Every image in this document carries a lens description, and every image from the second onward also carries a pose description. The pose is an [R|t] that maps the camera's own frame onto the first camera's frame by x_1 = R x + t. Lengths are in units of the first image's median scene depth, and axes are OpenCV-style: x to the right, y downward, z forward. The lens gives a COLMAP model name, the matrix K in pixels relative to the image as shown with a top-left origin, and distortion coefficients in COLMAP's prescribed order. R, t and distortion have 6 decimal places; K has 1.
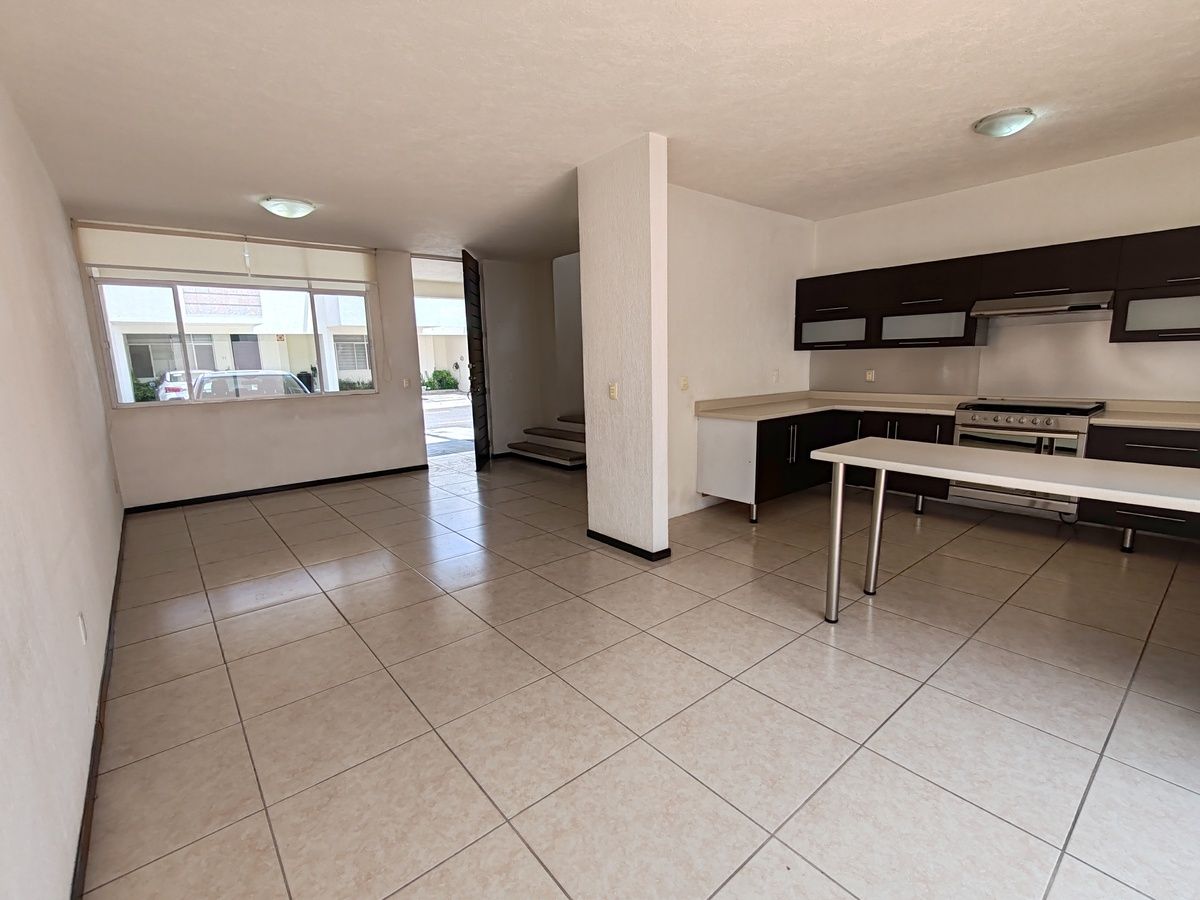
lens RADIAL K [[544.4, 0, 602.9], [0, 544.4, 451.9], [0, 0, 1]] dist [-0.002702, -0.000057]
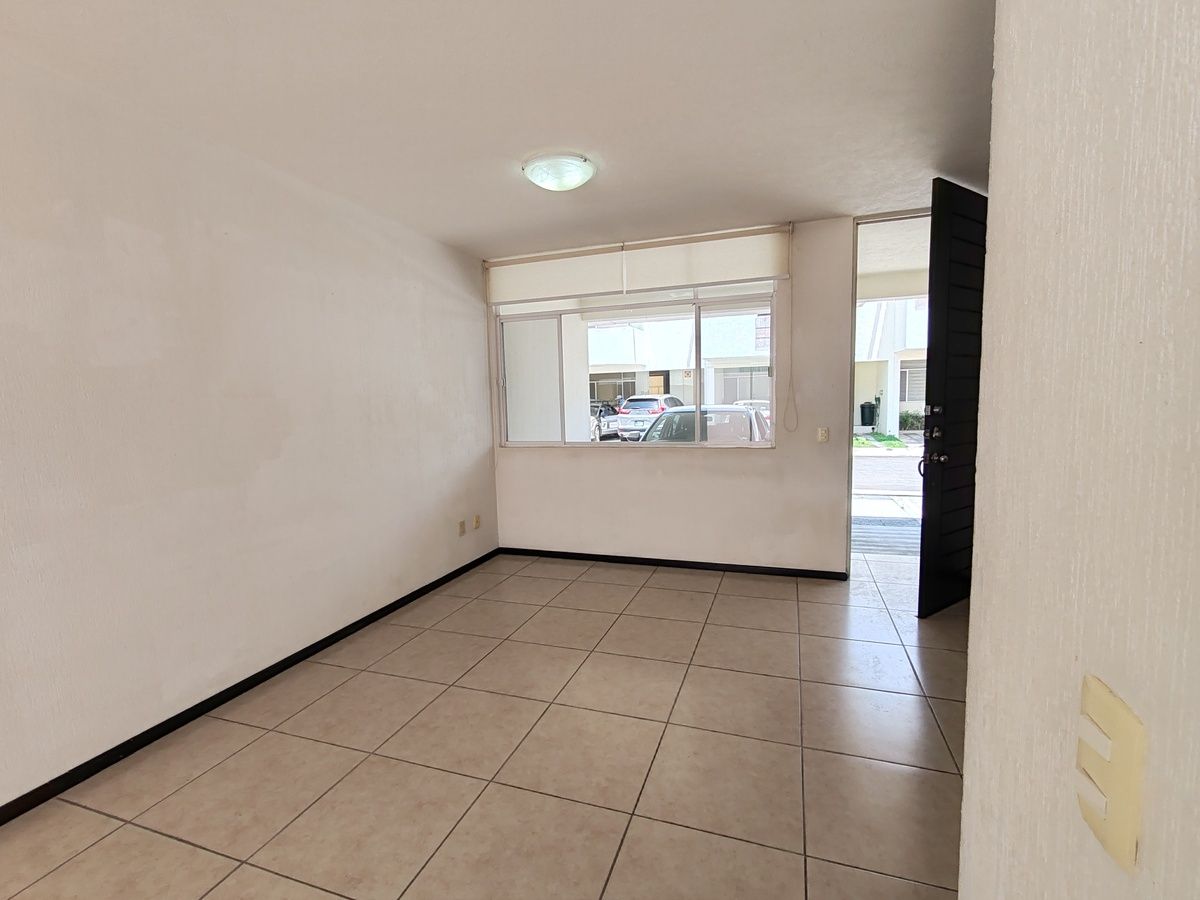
lens RADIAL K [[544.4, 0, 602.0], [0, 544.4, 453.2], [0, 0, 1]] dist [-0.002702, -0.000057]
pose [[0.525468, 0.094951, -0.845499, 0.027957], [-0.135310, 0.990432, 0.027134, -0.100169], [0.839985, 0.100146, 0.533288, 0.530970]]
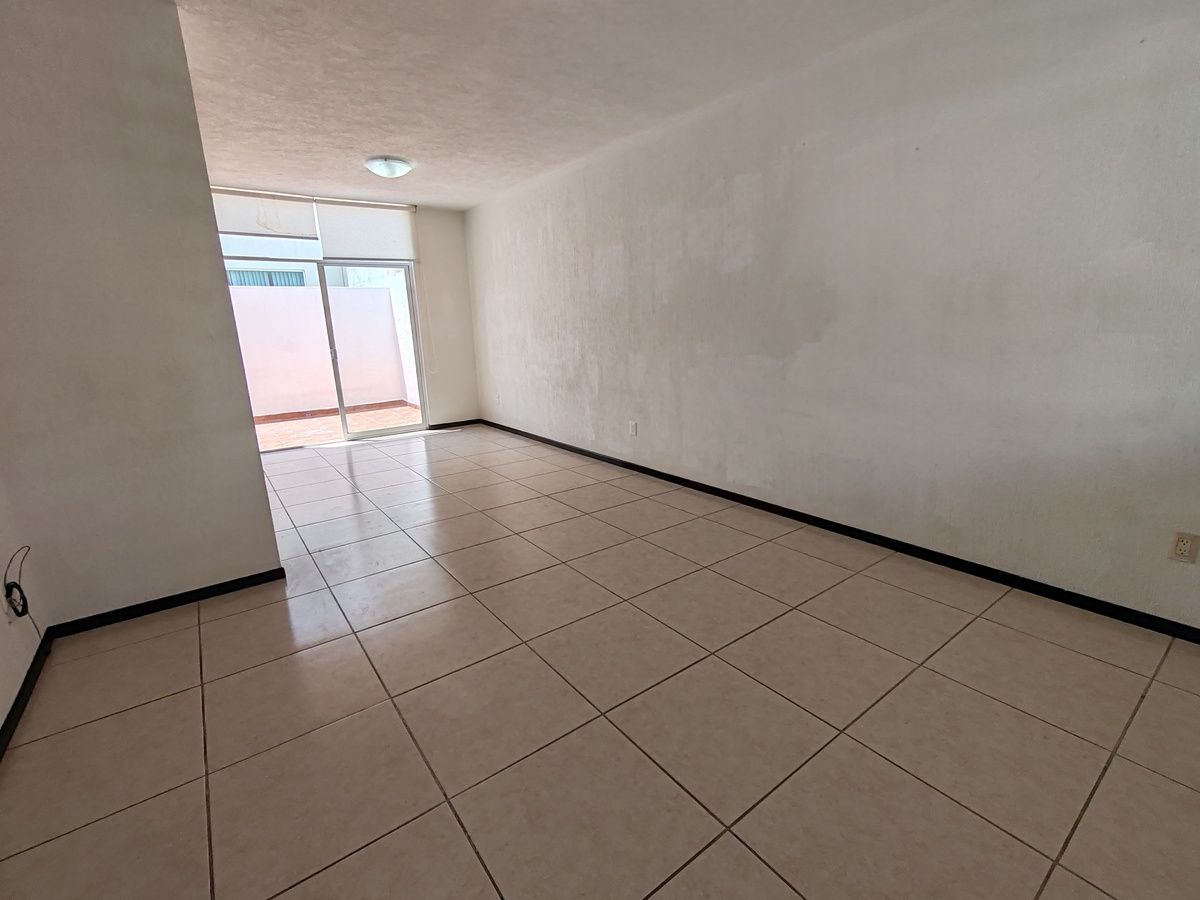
lens RADIAL K [[544.4, 0, 601.7], [0, 544.4, 451.7], [0, 0, 1]] dist [-0.002702, -0.000057]
pose [[-0.998057, 0.042487, 0.045577, -0.336691], [0.057250, 0.914001, 0.401651, -0.173709], [-0.024592, 0.403480, -0.914658, 1.090273]]
